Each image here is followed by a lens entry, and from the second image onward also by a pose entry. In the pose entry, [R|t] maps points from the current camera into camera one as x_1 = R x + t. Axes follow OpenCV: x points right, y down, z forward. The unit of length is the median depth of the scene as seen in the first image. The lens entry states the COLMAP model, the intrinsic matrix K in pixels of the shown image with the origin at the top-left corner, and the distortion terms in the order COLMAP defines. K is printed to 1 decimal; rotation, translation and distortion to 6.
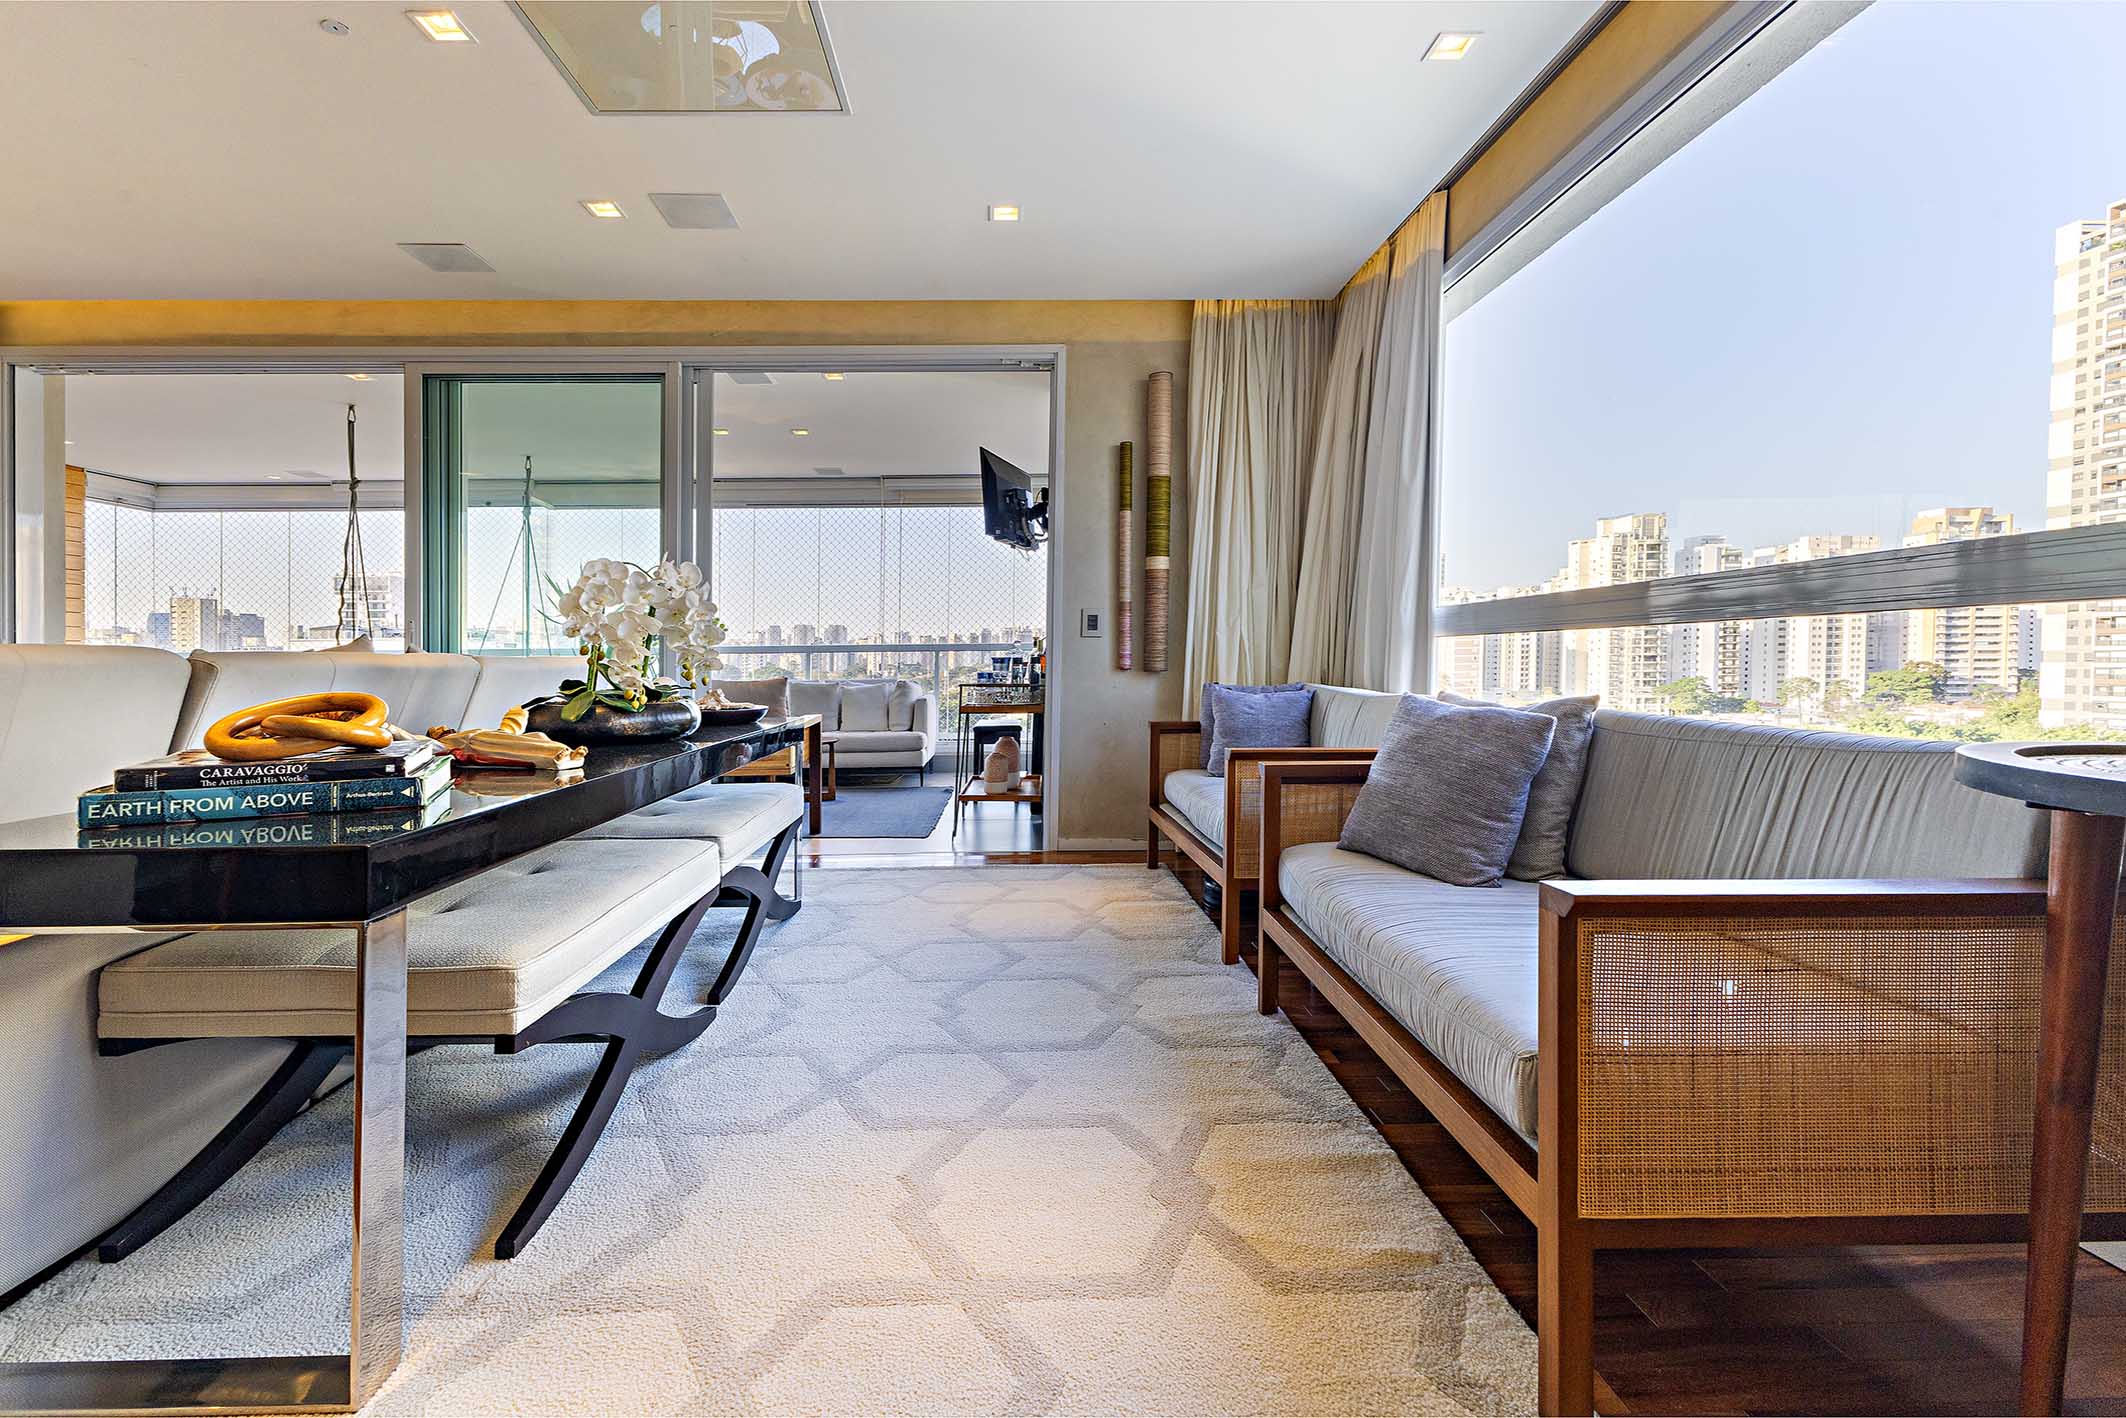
lens RADIAL K [[978.7, 0, 1040.8], [0, 978.7, 676.2], [0, 0, 1]] dist [0.012463, -0.004224]
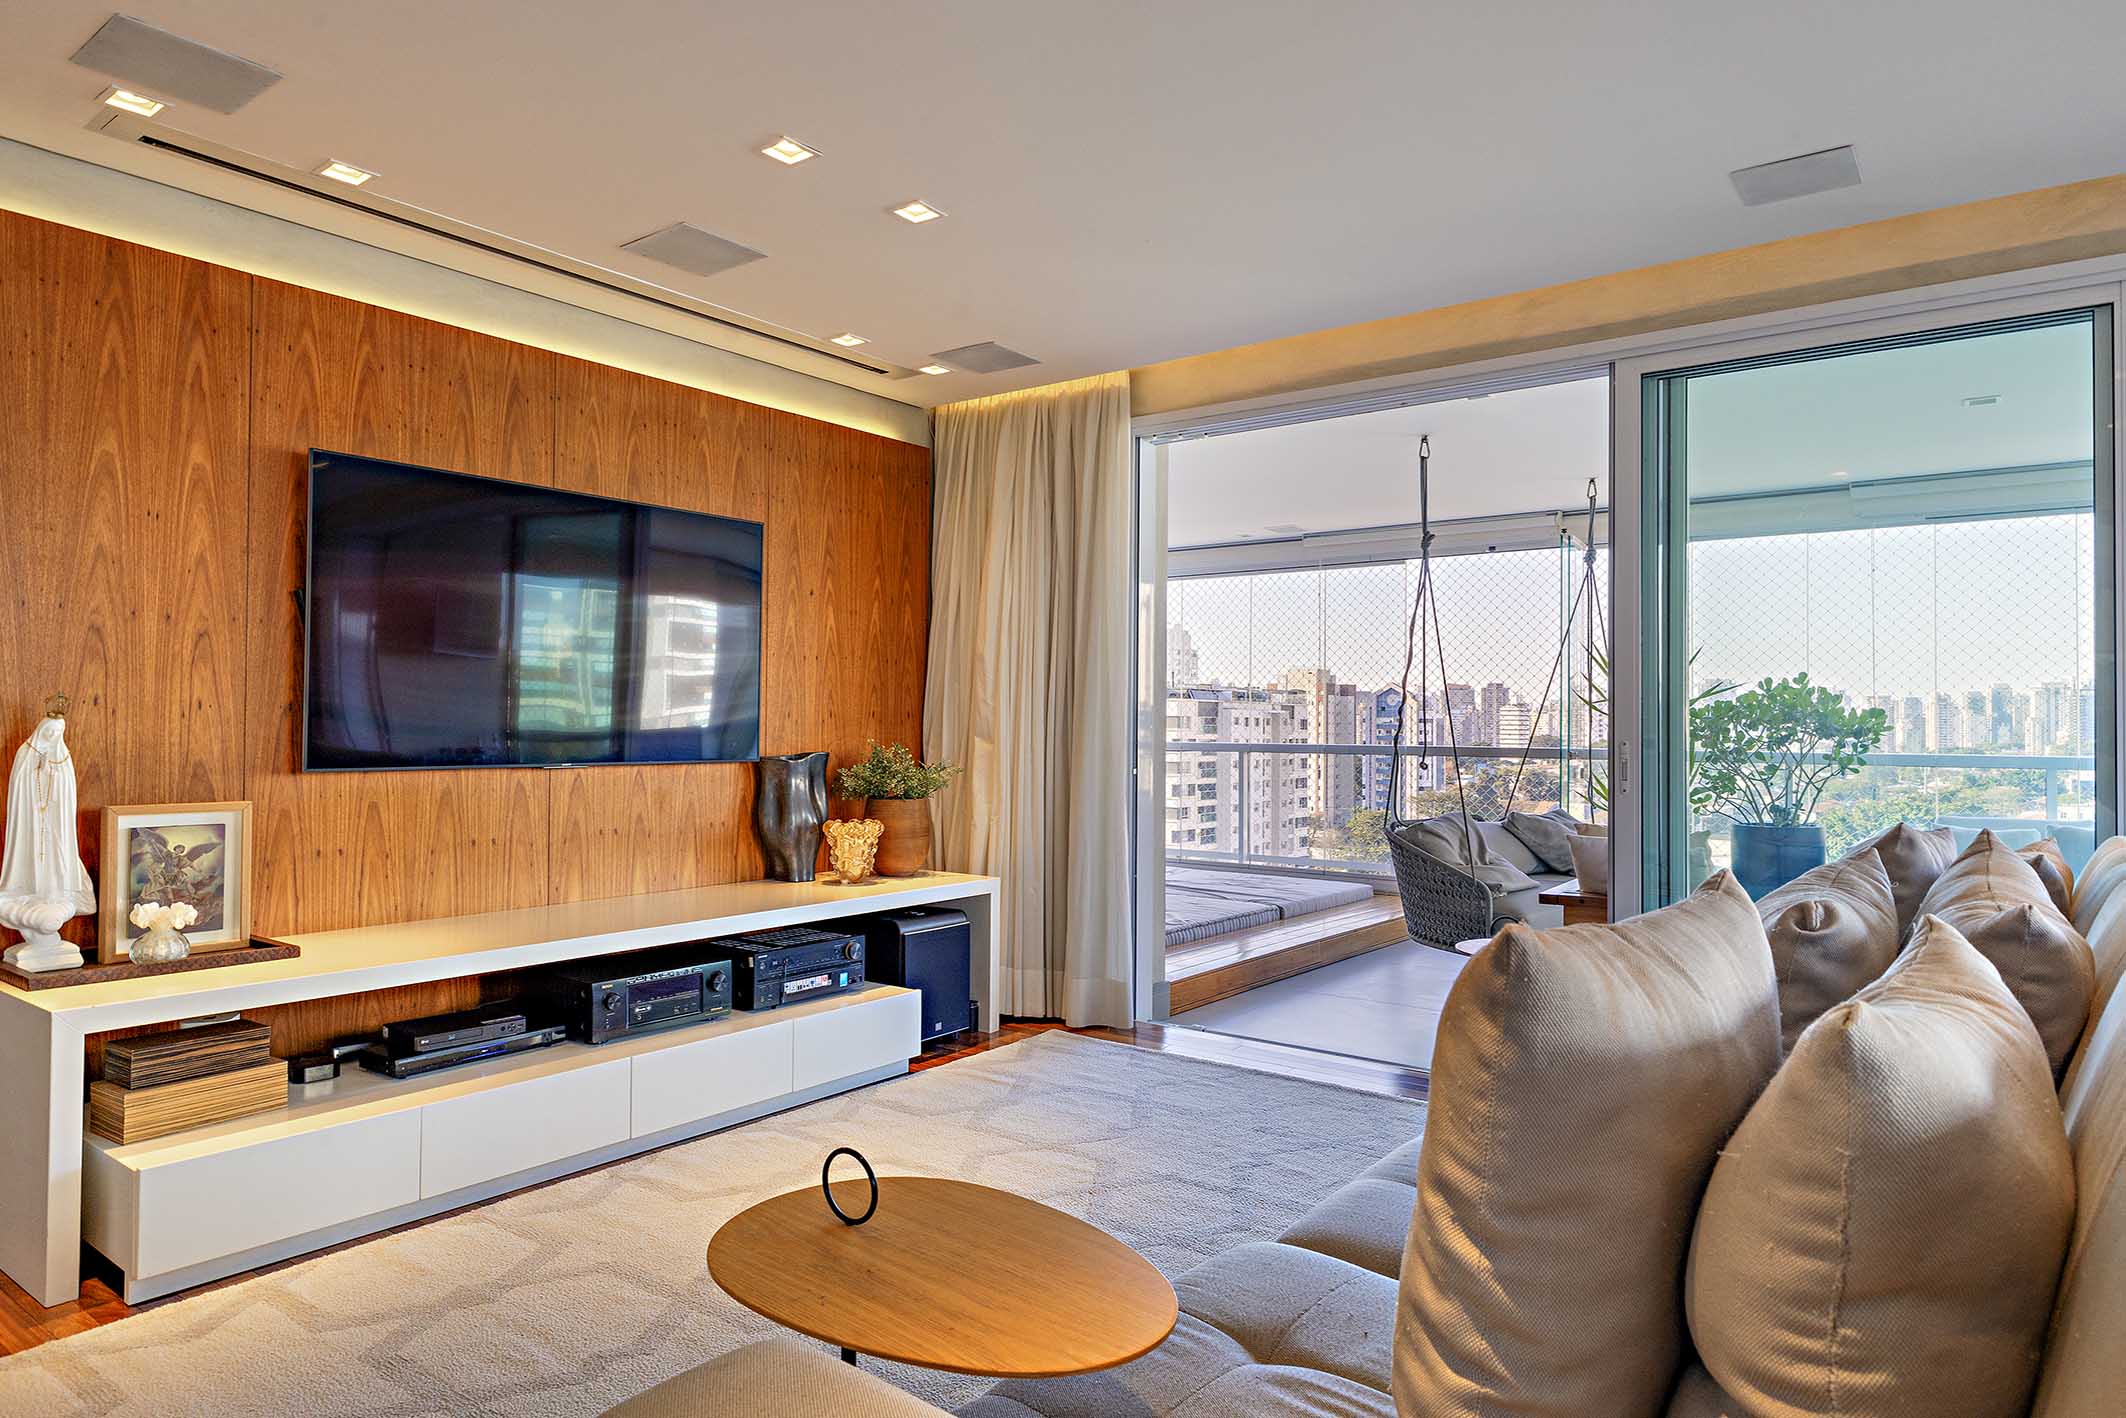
lens RADIAL K [[1277.5, 0, 1019.3], [0, 1277.5, 705.2], [0, 0, 1]] dist [-0.007893, 0.000259]
pose [[0.781489, 0.003587, -0.623909, -0.423129], [-0.020676, 0.999583, -0.020151, -0.054736], [0.623576, 0.028647, 0.781237, 0.061542]]
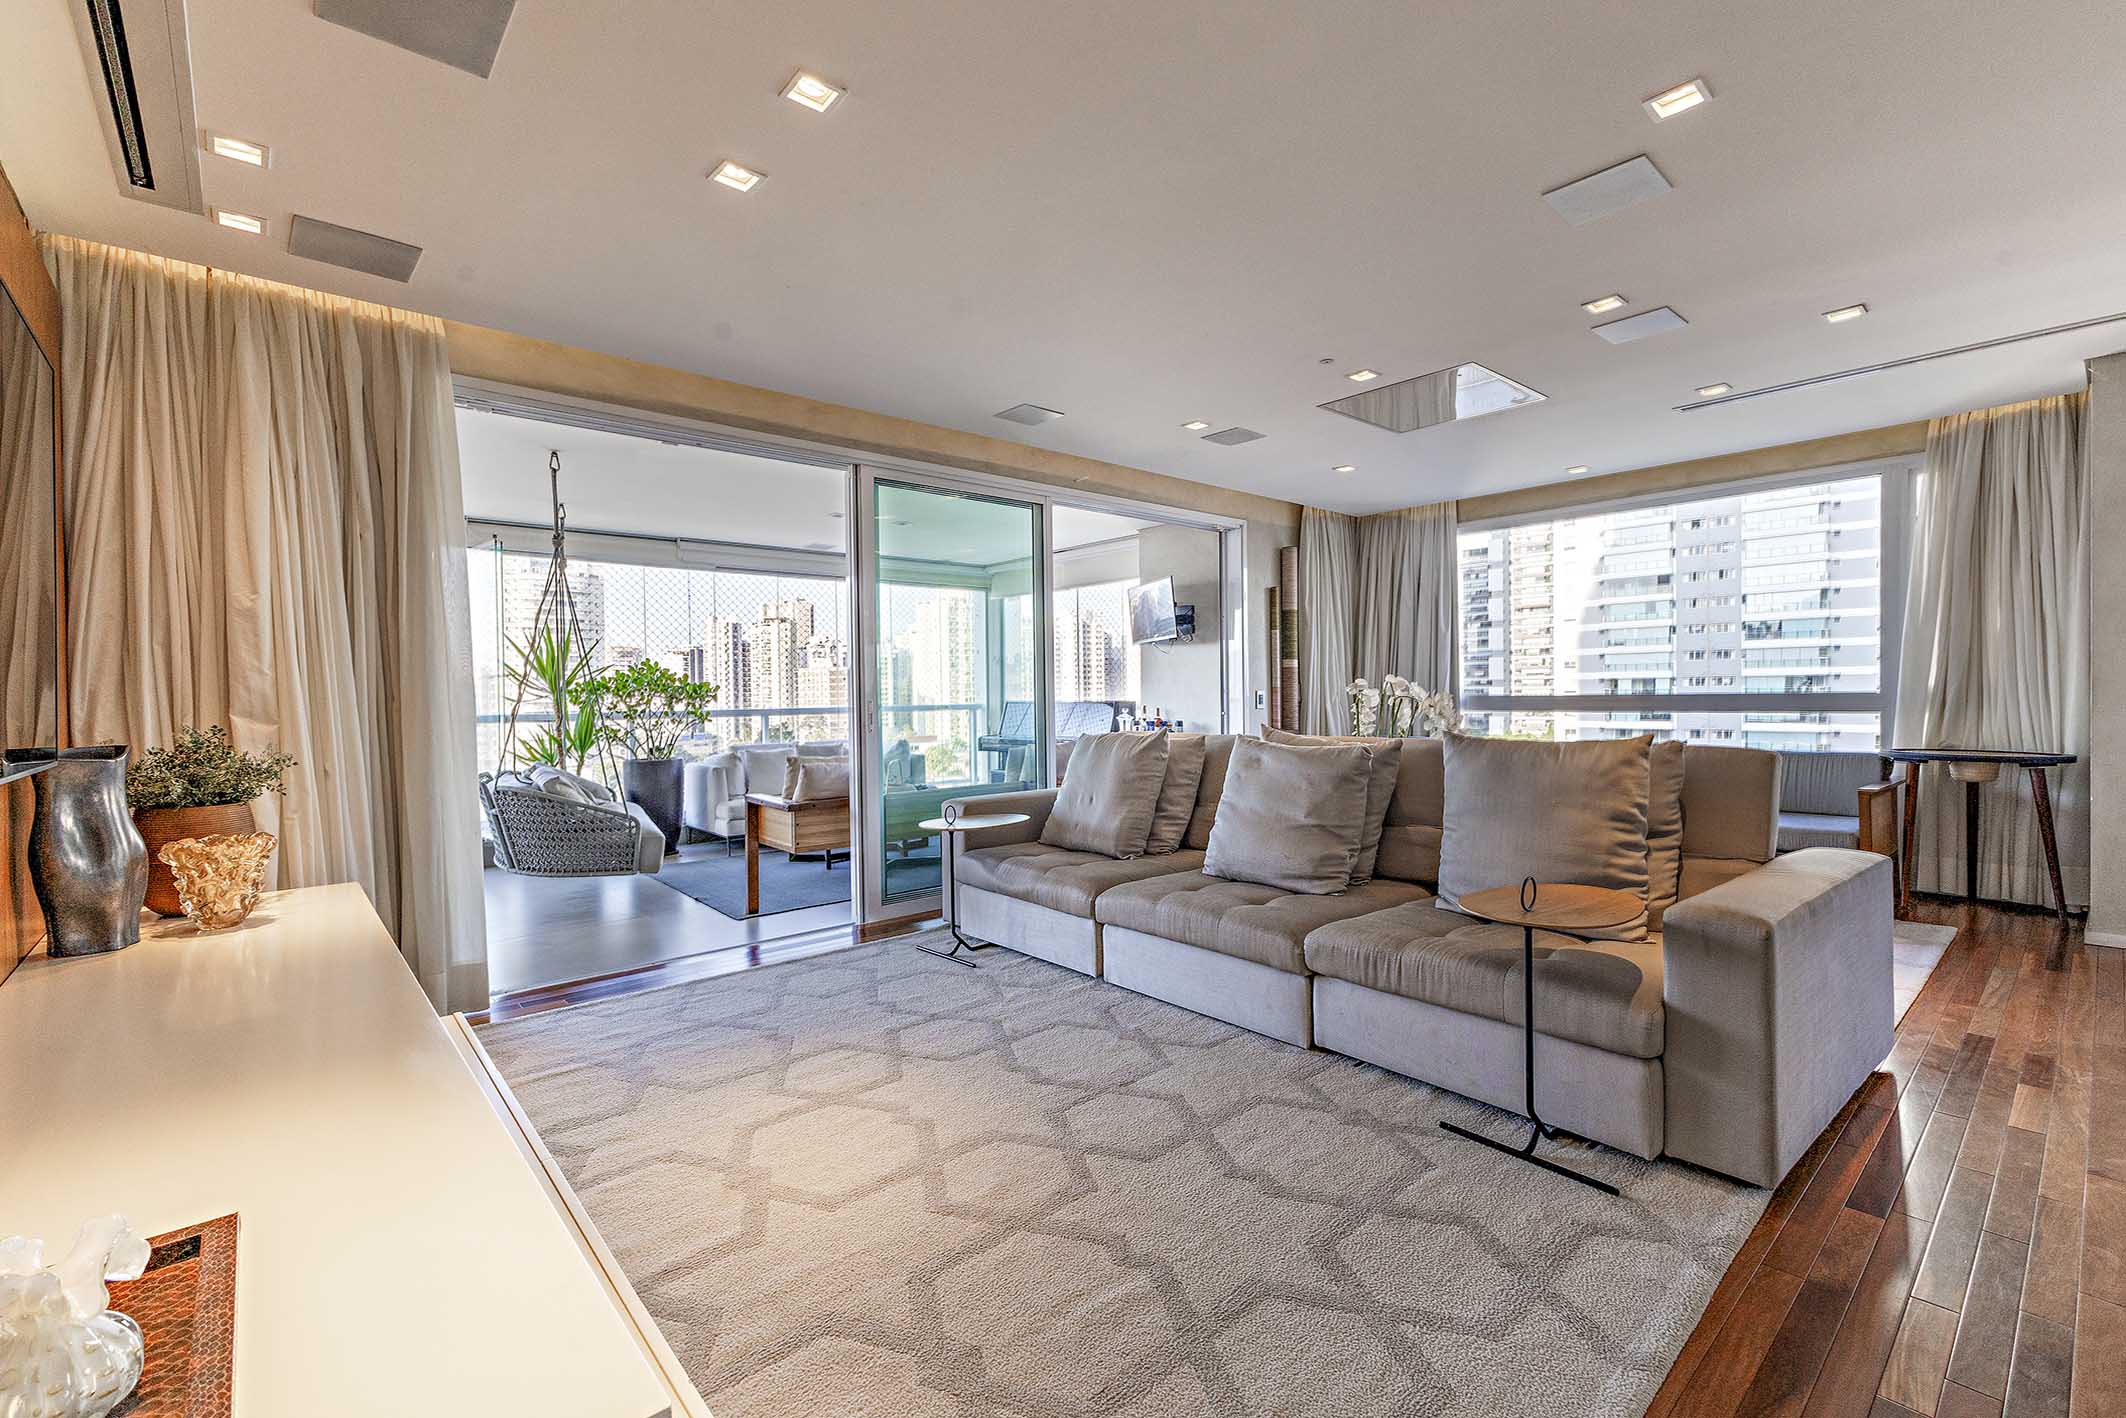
lens RADIAL K [[927.9, 0, 1084.1], [0, 927.9, 720.3], [0, 0, 1]] dist [0.008455, -0.000229]
pose [[0.750425, -0.020466, 0.660639, -1.149745], [0.014565, 0.999790, 0.014427, -0.047230], [-0.660795, -0.001204, 0.750565, 0.063408]]
